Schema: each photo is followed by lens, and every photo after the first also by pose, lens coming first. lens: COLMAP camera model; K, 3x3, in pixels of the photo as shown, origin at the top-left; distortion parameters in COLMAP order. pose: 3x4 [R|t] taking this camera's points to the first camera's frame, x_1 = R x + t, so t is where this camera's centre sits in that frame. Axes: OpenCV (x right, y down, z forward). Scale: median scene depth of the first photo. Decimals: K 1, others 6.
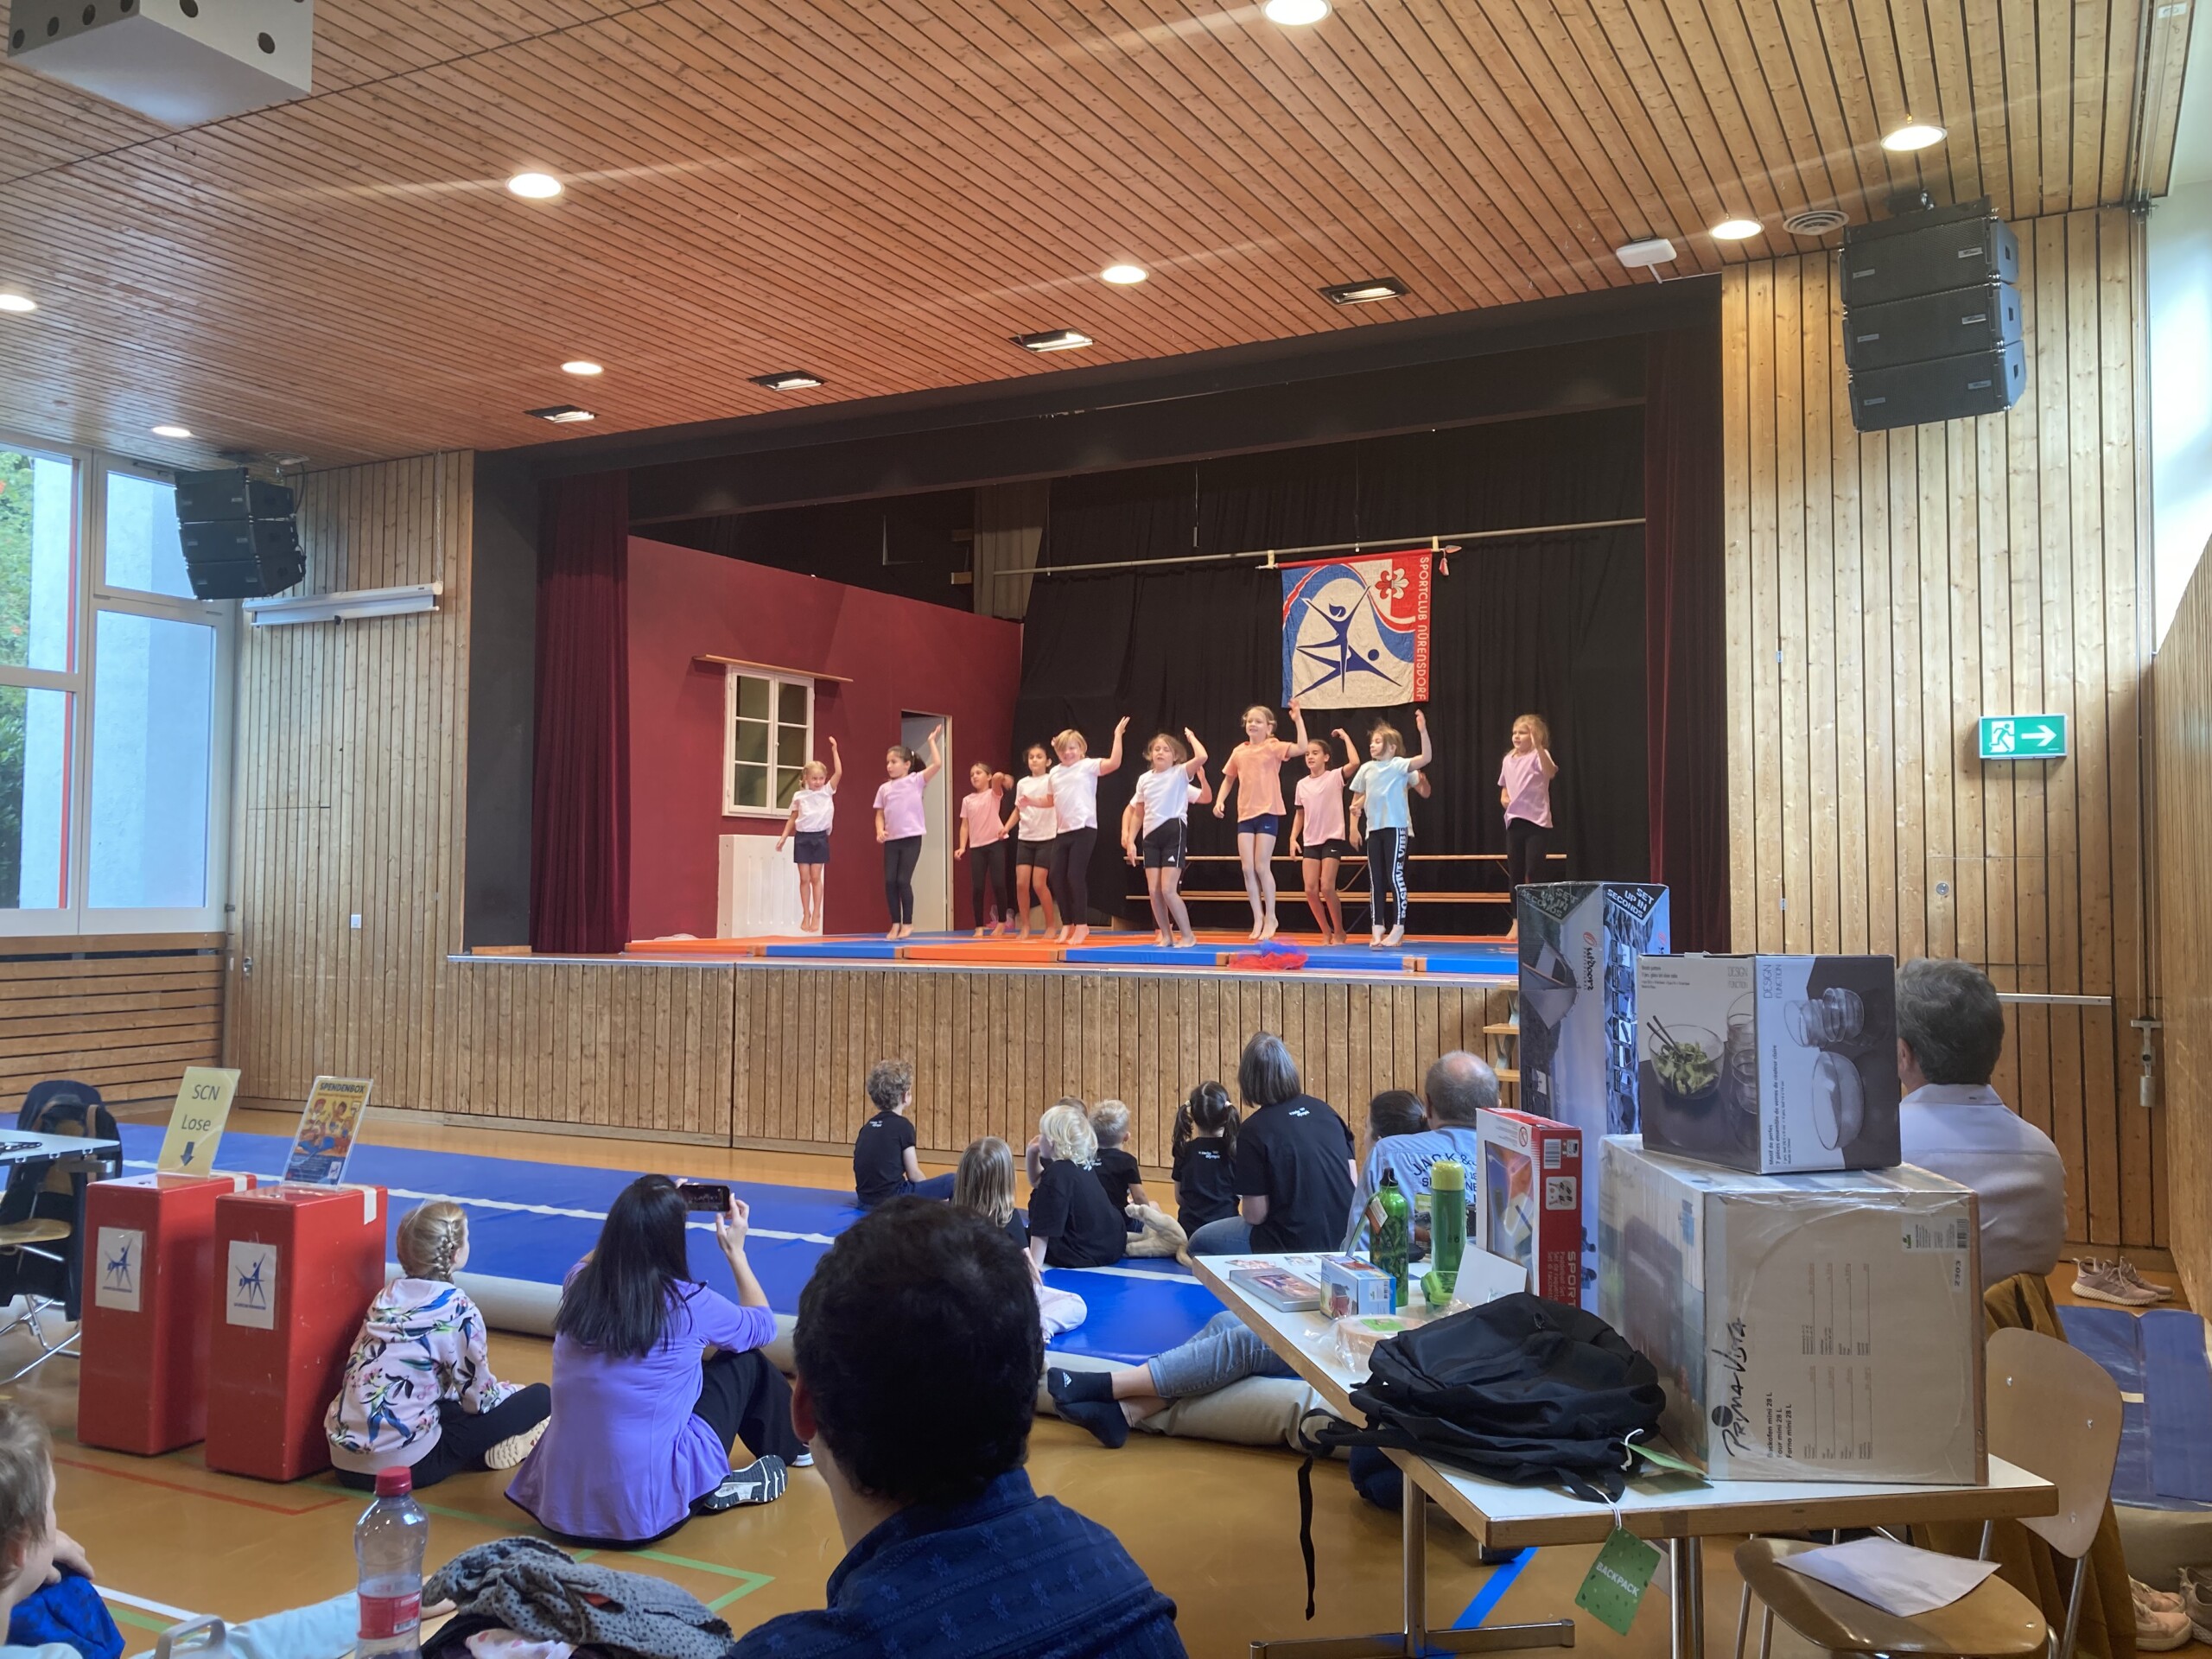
lens RADIAL K [[1834.0, 0, 1111.8], [0, 1834.0, 818.9], [0, 0, 1]] dist [0.033255, -0.007747]
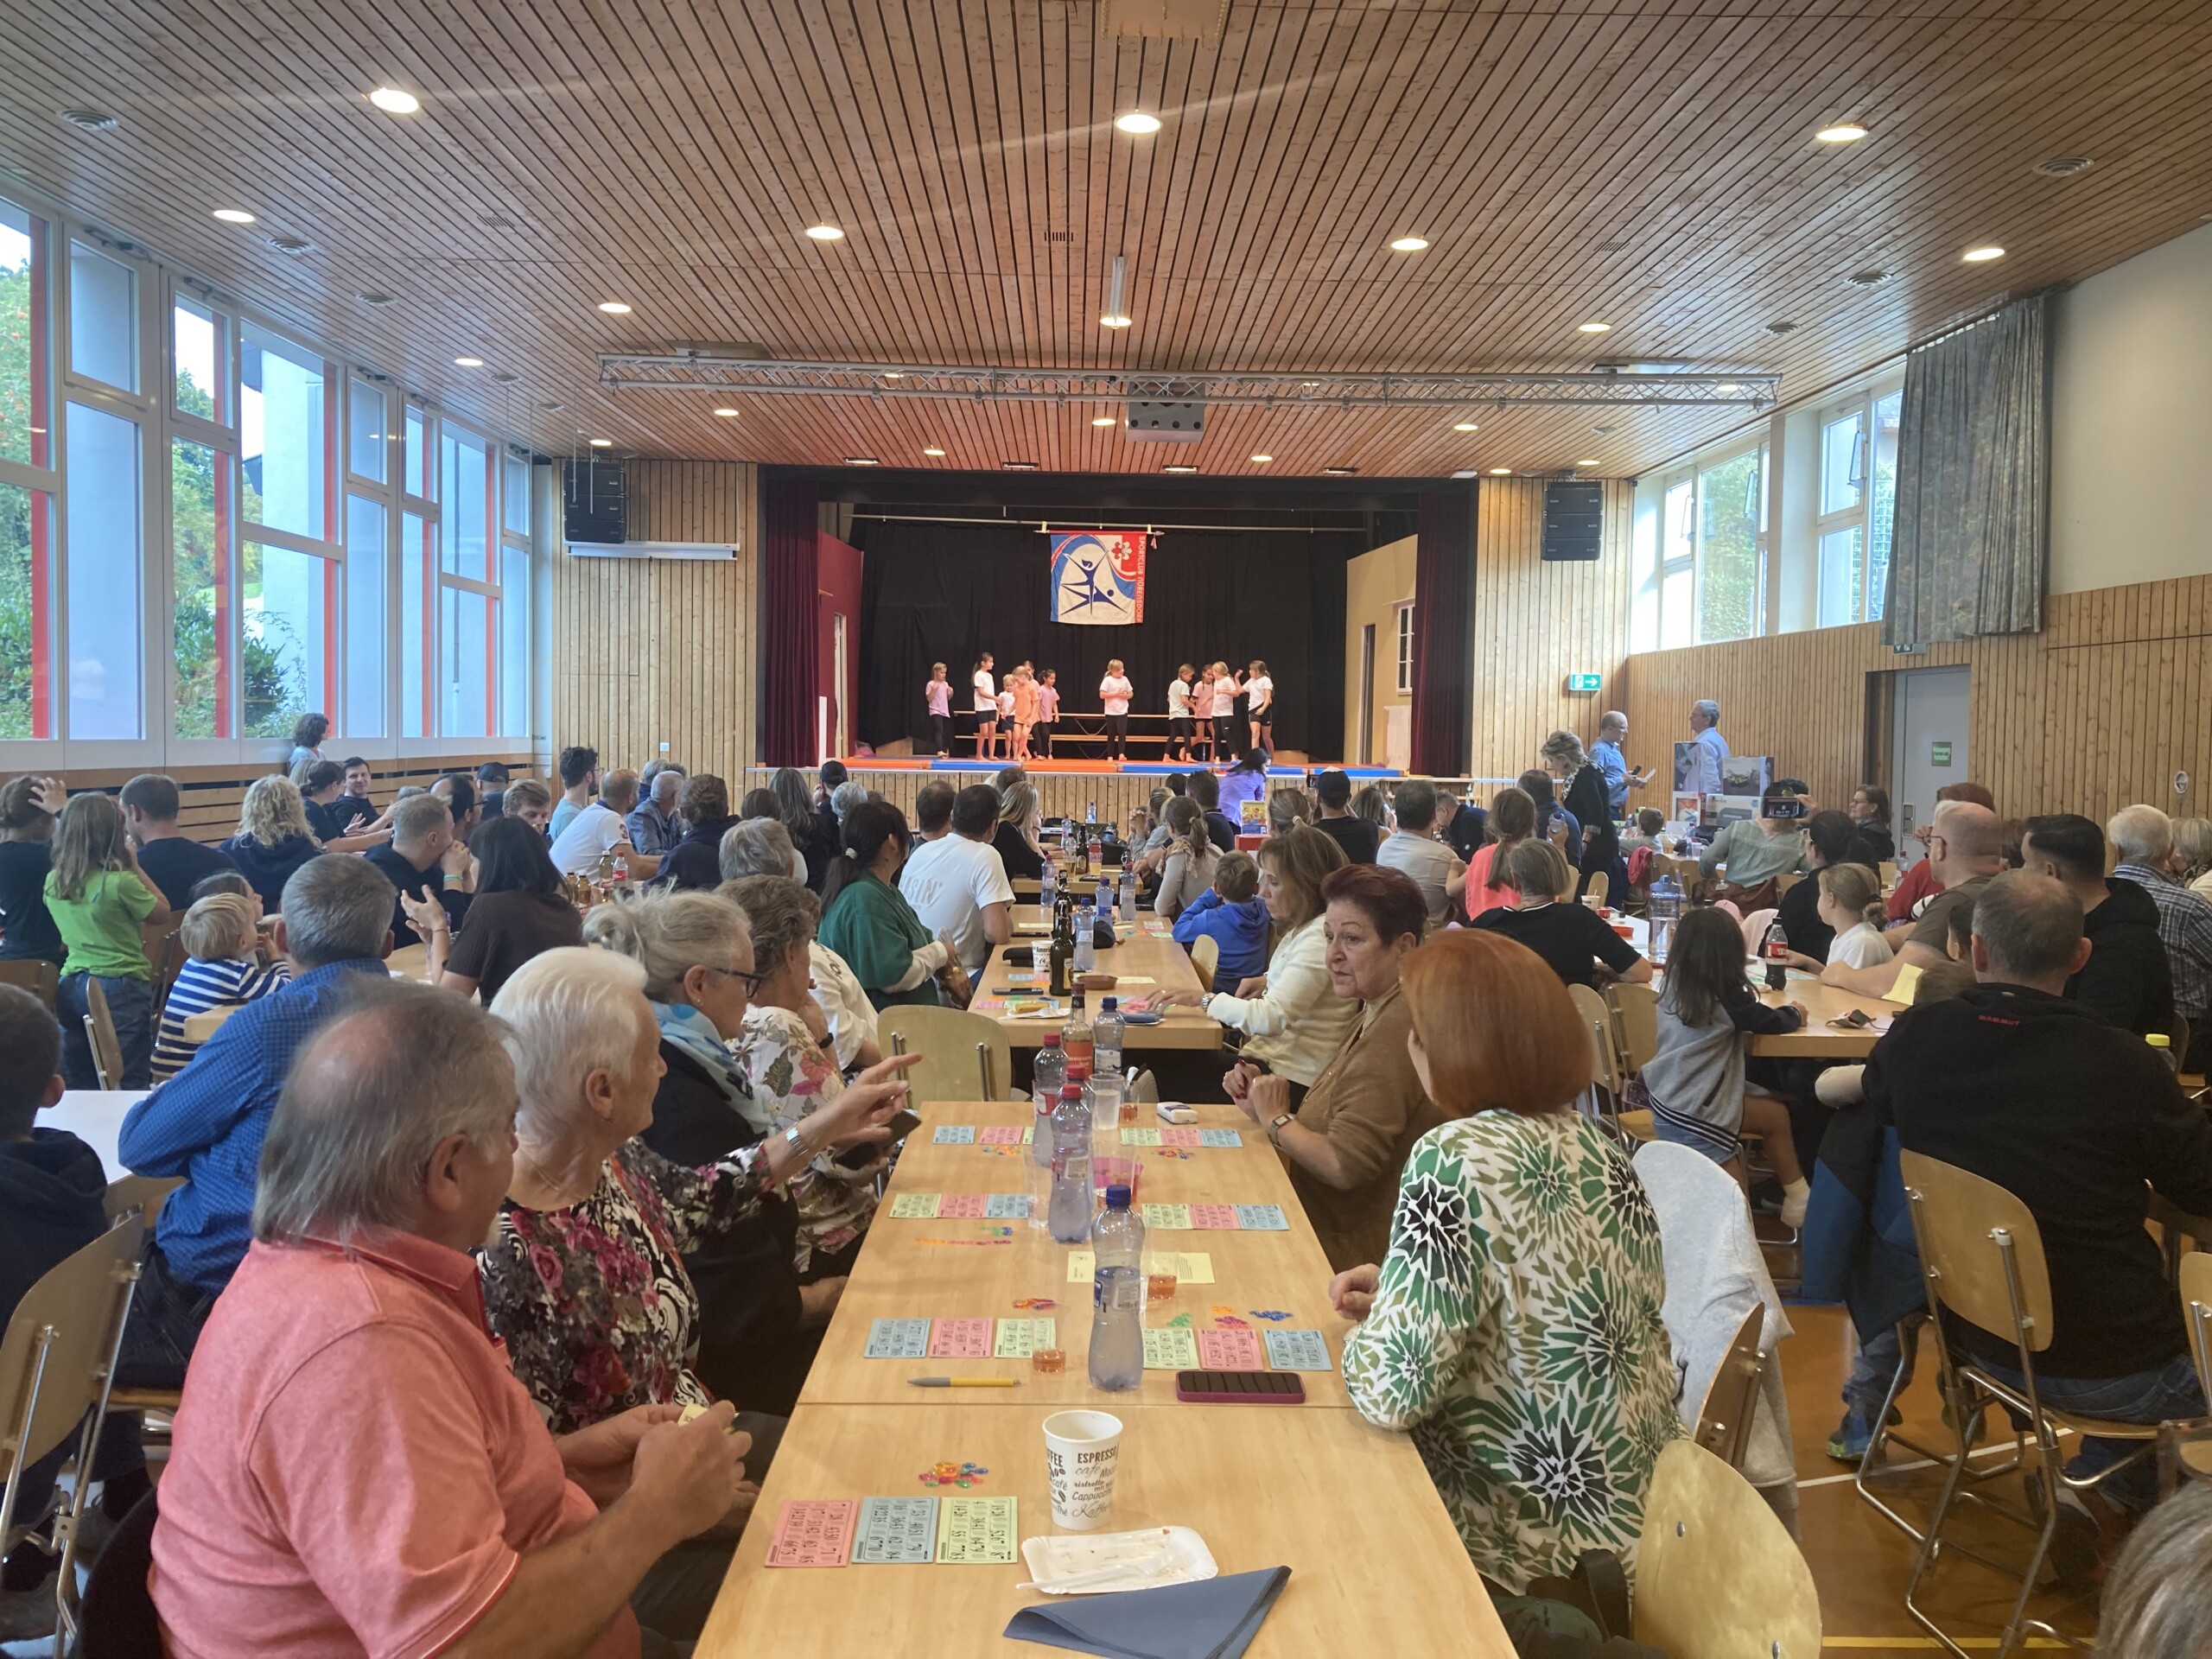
lens RADIAL K [[1834.0, 0, 1100.2], [0, 1834.0, 830.0], [0, 0, 1]] dist [0.033255, -0.007747]
pose [[0.882493, -0.012803, 0.470152, -0.726603], [-0.032083, 0.995662, 0.087334, -0.022531], [-0.469231, -0.092156, 0.878254, -0.532553]]
